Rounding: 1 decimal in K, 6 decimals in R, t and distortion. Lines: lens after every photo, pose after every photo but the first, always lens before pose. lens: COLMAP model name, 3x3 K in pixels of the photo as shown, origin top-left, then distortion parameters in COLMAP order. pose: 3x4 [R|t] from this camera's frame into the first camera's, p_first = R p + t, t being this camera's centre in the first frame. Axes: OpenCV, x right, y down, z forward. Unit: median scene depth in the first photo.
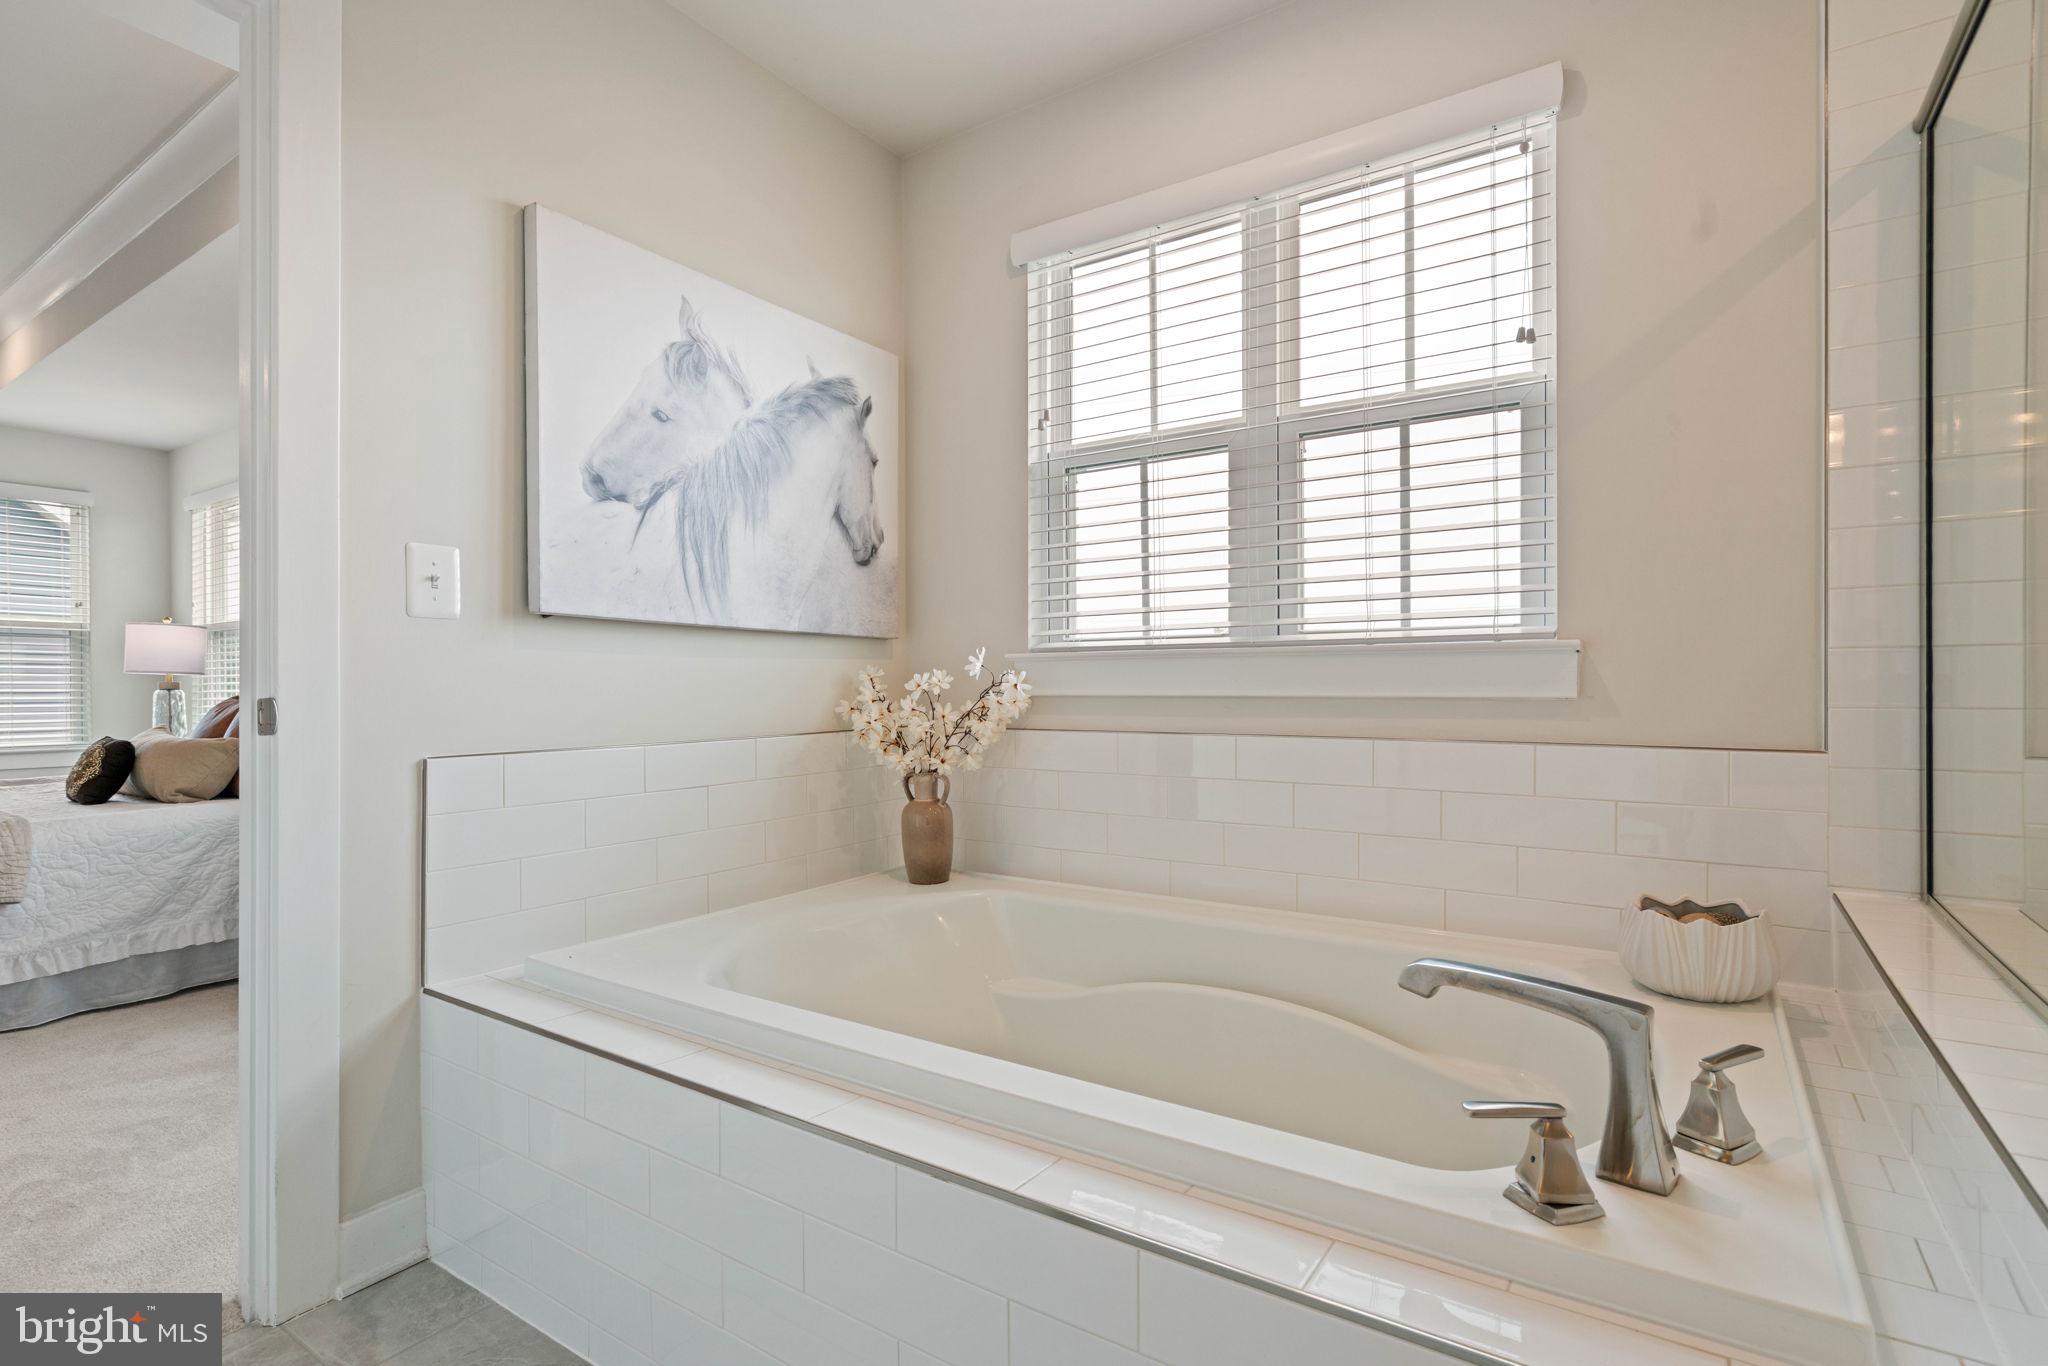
lens RADIAL K [[1001.8, 0, 1024.0], [0, 1001.8, 683.0], [0, 0, 1]] dist [-0.001660, -0.000304]
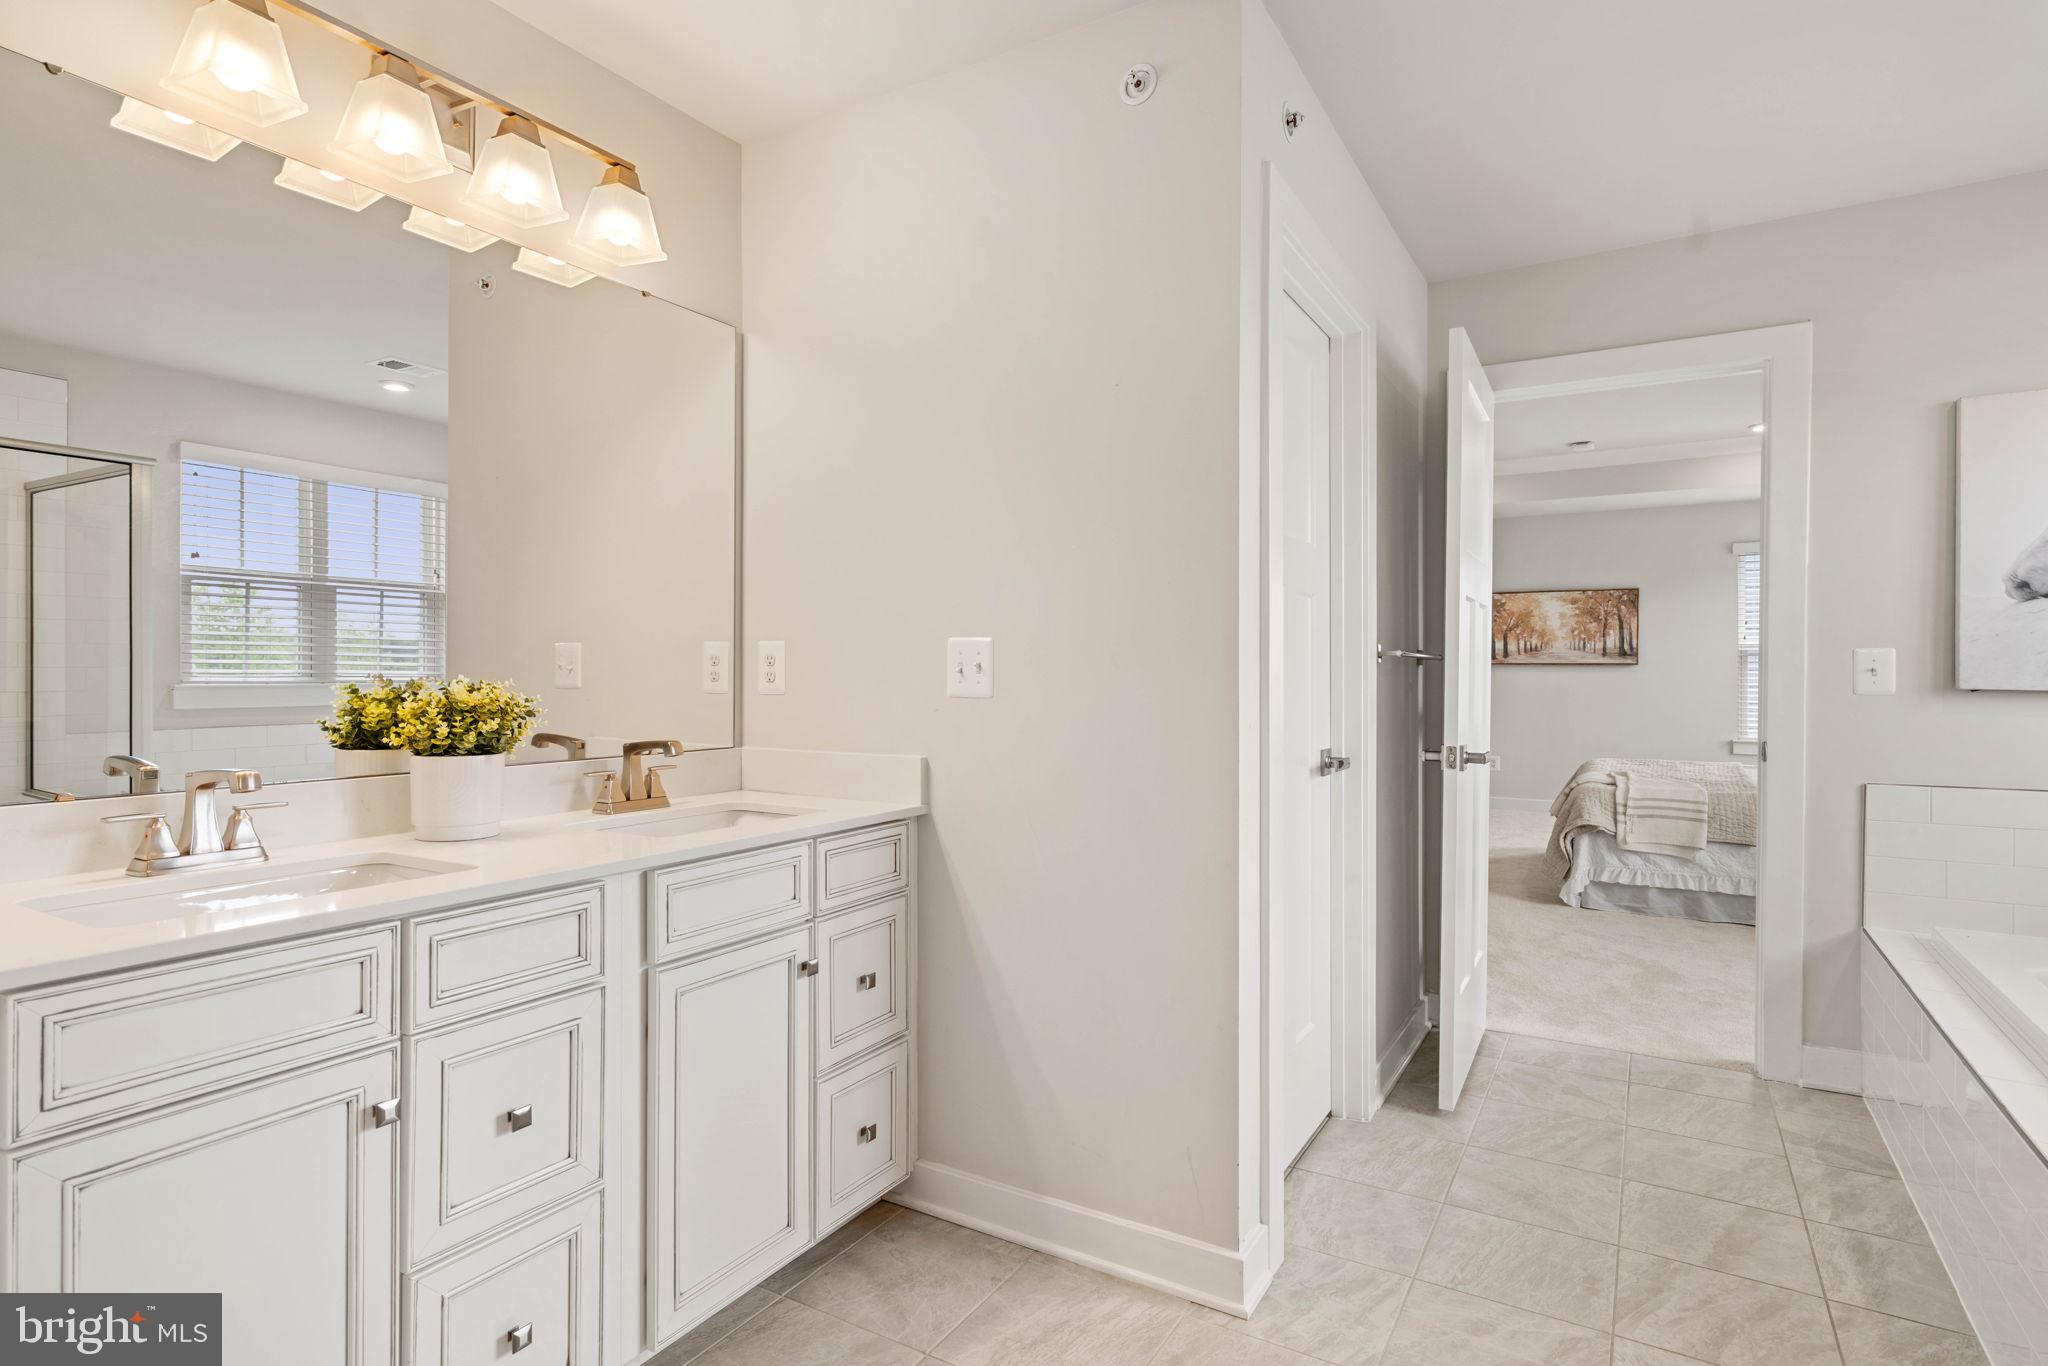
lens RADIAL K [[1001.8, 0, 1024.0], [0, 1001.8, 683.0], [0, 0, 1]] dist [-0.001660, -0.000304]
pose [[0.033735, 0.006173, -0.999412, 0.887314], [-0.002277, 0.999979, 0.006100, -0.085647], [0.999428, 0.002069, 0.033749, -0.366806]]
